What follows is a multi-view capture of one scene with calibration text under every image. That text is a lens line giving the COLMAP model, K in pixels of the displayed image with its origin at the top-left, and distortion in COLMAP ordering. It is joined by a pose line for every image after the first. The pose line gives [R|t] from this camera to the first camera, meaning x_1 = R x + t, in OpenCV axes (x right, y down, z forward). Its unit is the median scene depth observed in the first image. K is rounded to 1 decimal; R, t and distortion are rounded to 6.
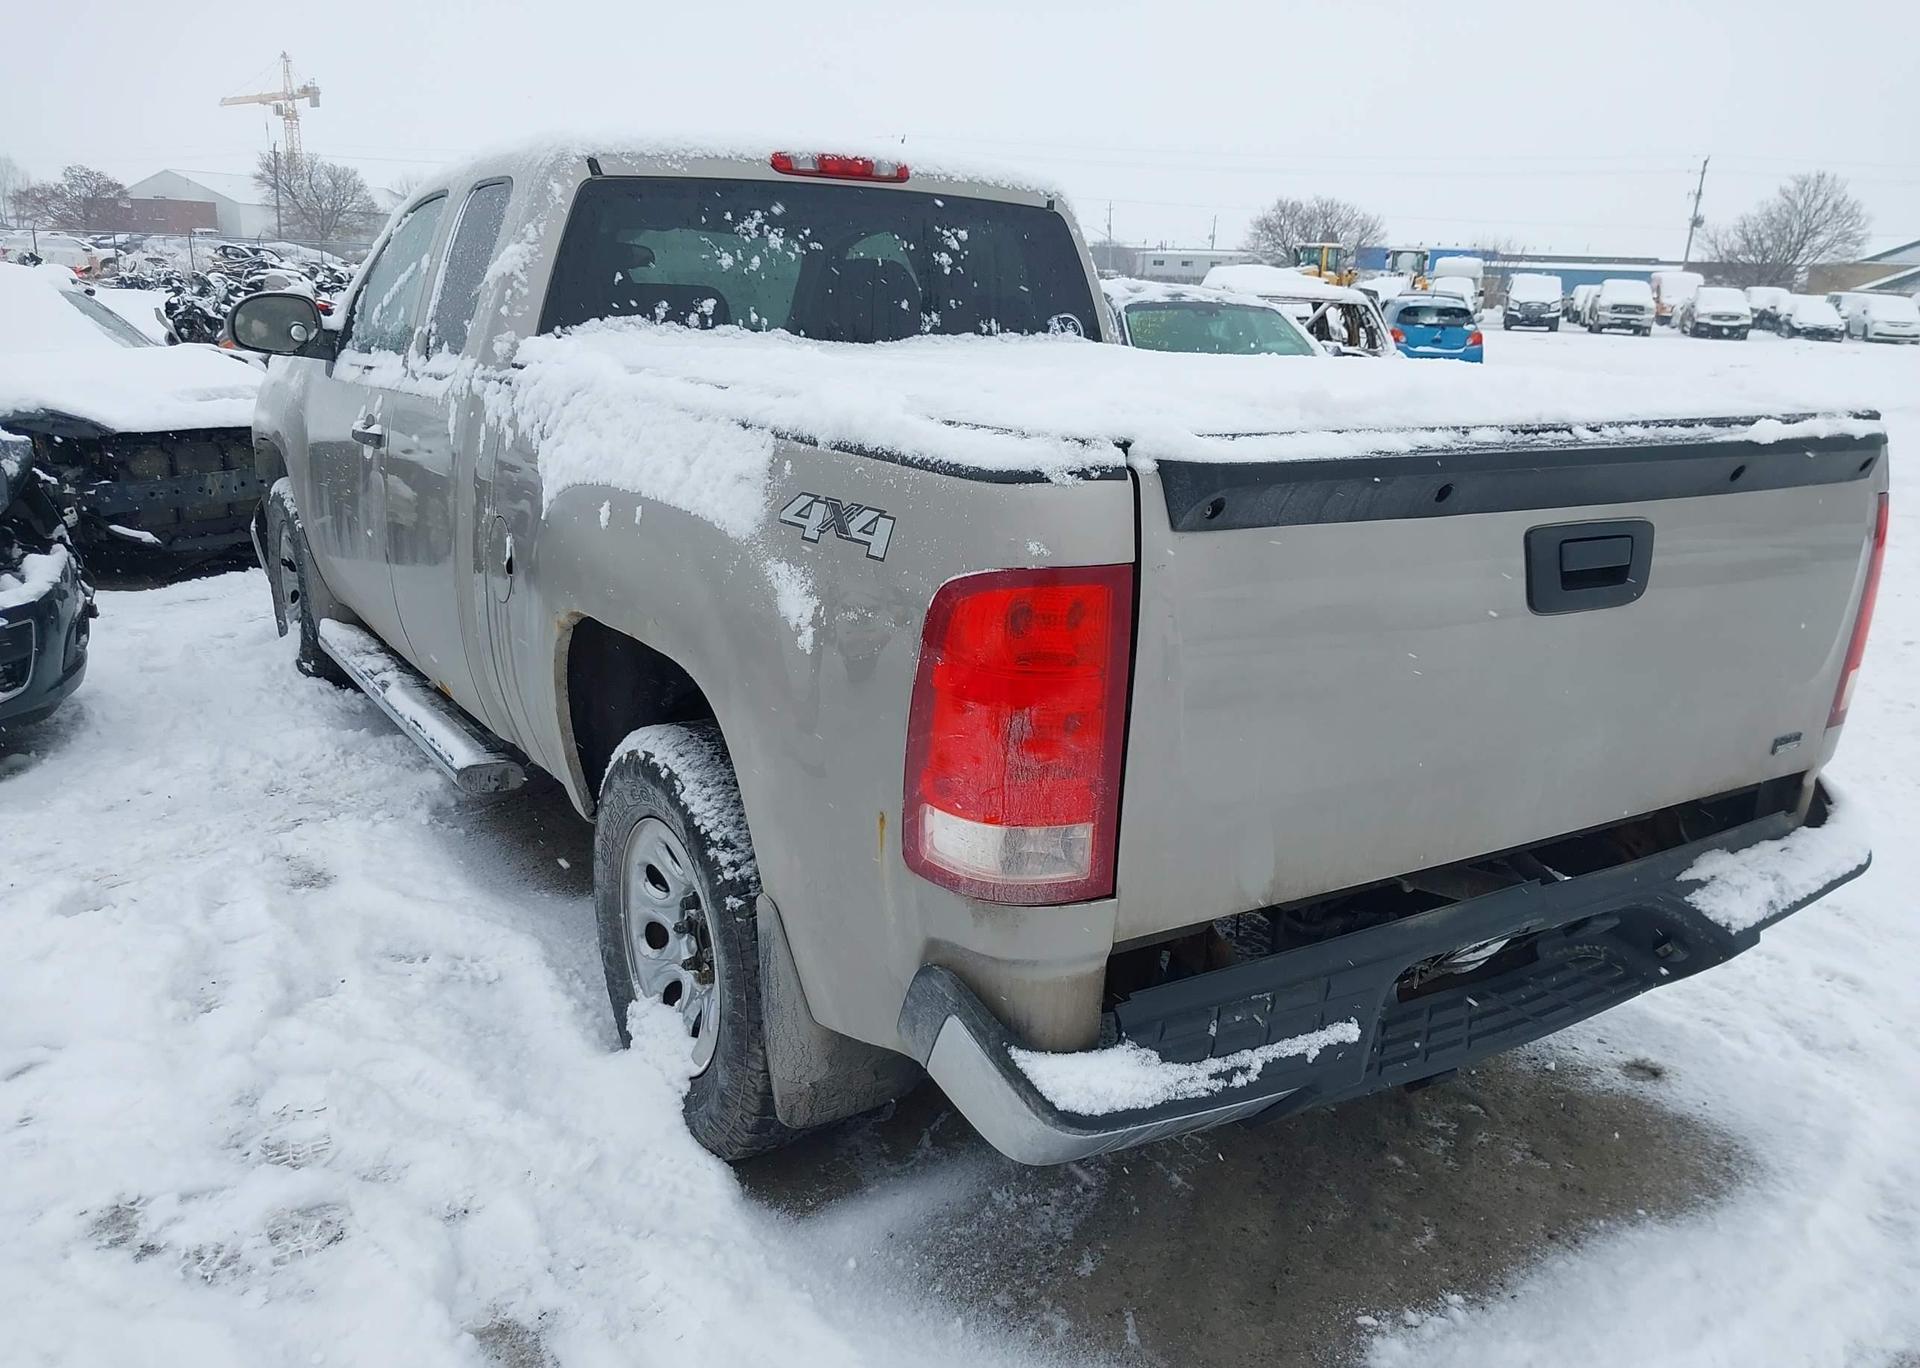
lens RADIAL K [[1478.0, 0, 962.2], [0, 1478.0, 732.6], [0, 0, 1]] dist [0.050356, -0.065792]
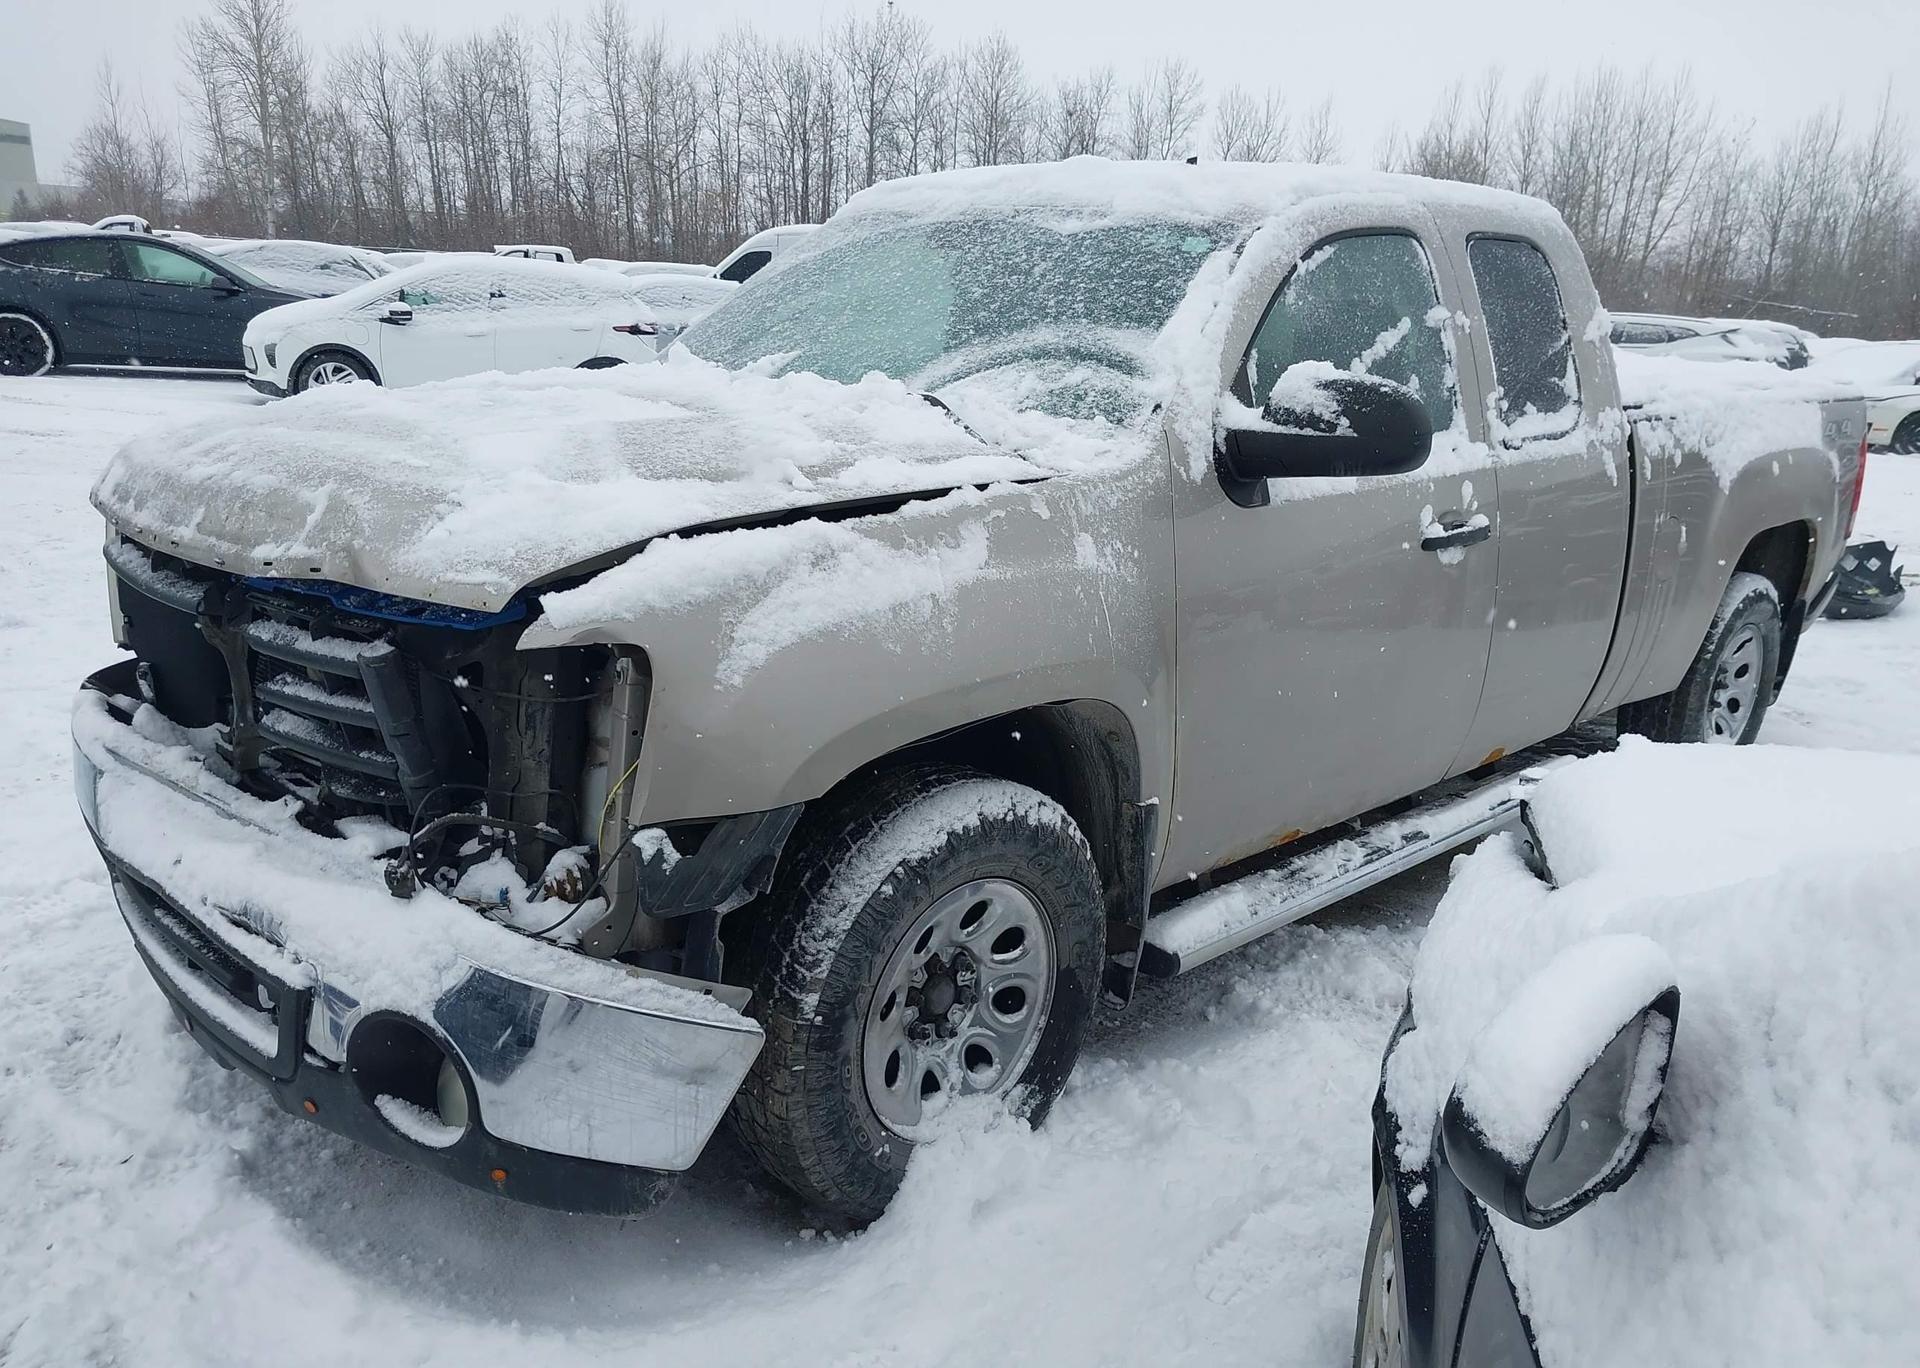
lens RADIAL K [[1485.2, 0, 962.9], [0, 1485.2, 731.0], [0, 0, 1]] dist [0.038278, -0.045745]
pose [[-0.206837, -0.320342, 0.924445, -1.361864], [0.225718, 0.903764, 0.363678, -0.555290], [-0.951982, 0.283886, -0.114625, 1.667324]]
